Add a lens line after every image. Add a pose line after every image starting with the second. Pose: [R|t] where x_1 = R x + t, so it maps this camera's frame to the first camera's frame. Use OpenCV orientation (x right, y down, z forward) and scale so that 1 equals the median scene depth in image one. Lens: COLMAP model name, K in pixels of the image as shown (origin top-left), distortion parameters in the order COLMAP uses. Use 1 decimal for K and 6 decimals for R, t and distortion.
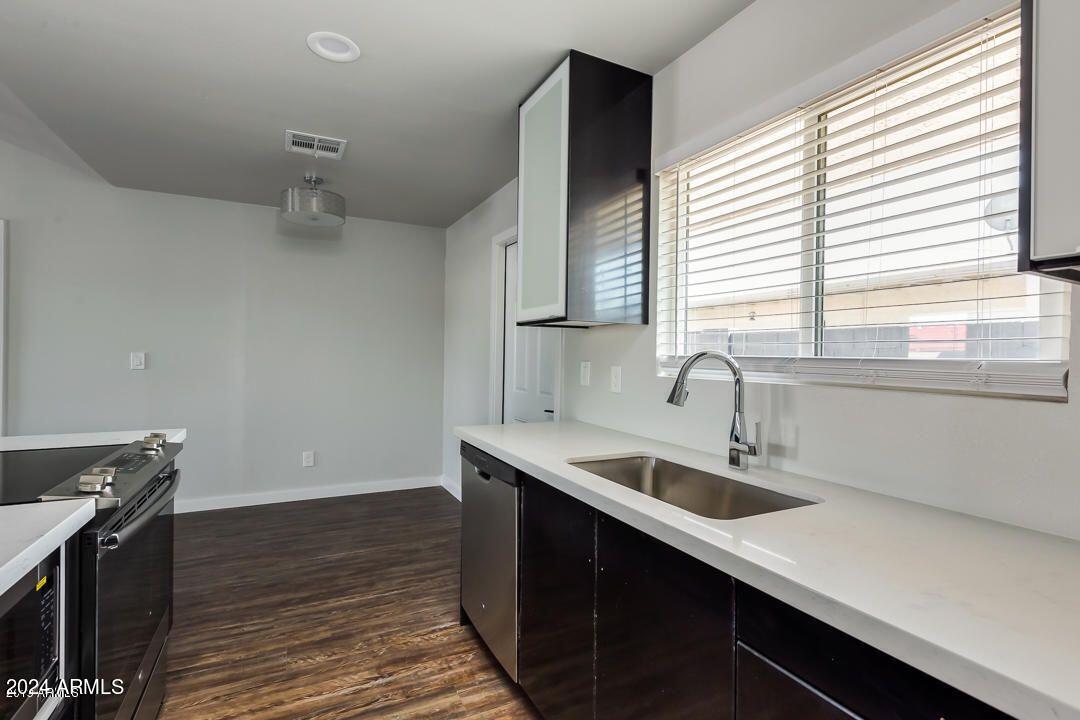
lens RADIAL K [[496.2, 0, 543.6], [0, 496.2, 346.9], [0, 0, 1]] dist [-0.000851, -0.000095]
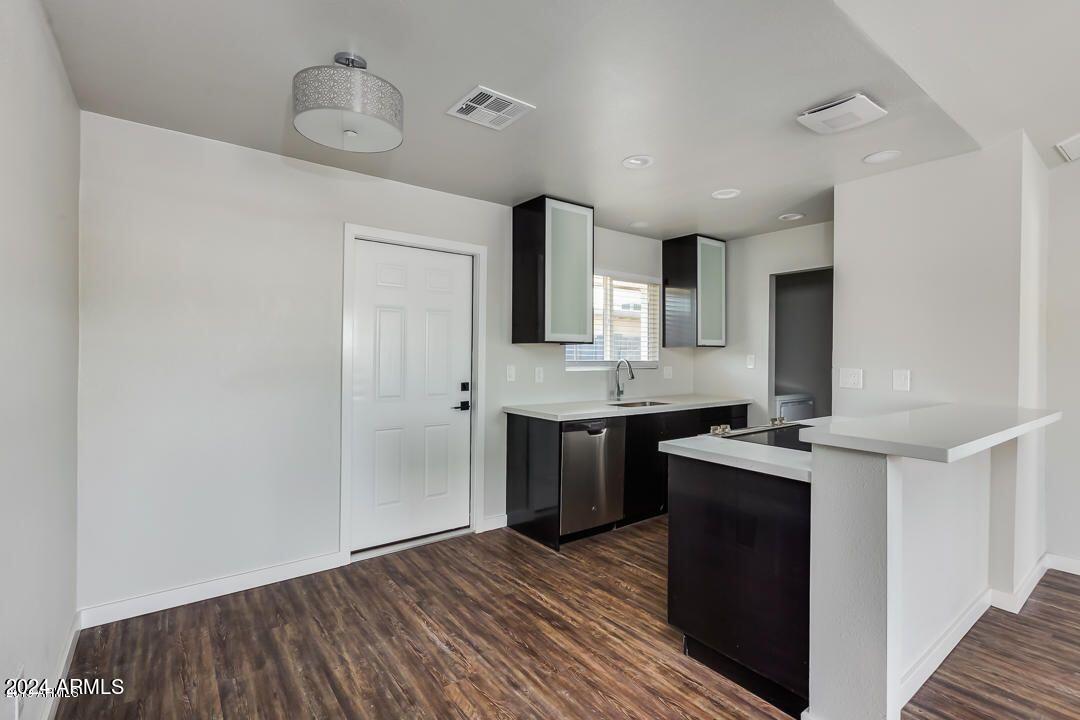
lens RADIAL K [[496.2, 0, 543.6], [0, 496.2, 346.9], [0, 0, 1]] dist [-0.000851, -0.000095]
pose [[-0.179027, -0.001517, 0.983843, -1.377366], [-0.028815, 0.999578, -0.003702, -0.021807], [-0.983422, -0.029012, -0.178995, 1.153941]]
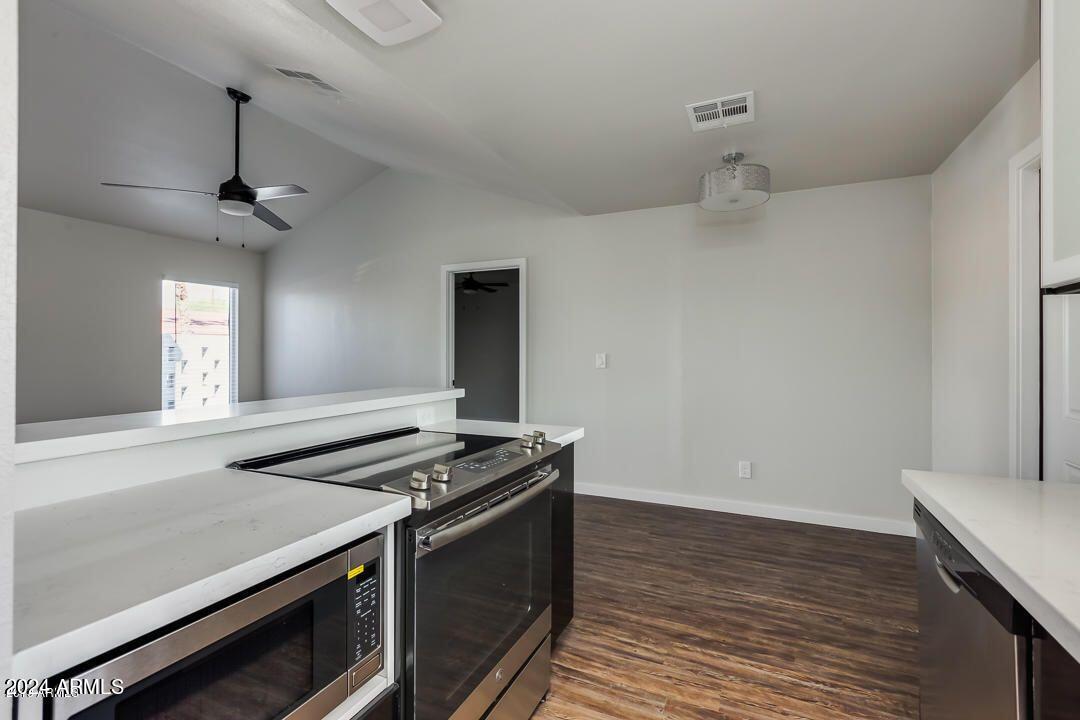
lens RADIAL K [[496.2, 0, 543.6], [0, 496.2, 346.9], [0, 0, 1]] dist [-0.000851, -0.000095]
pose [[0.615393, -0.021839, -0.787918, 0.027558], [0.021500, 0.999709, -0.010917, 0.006957], [0.787927, -0.010222, 0.615683, 0.253518]]
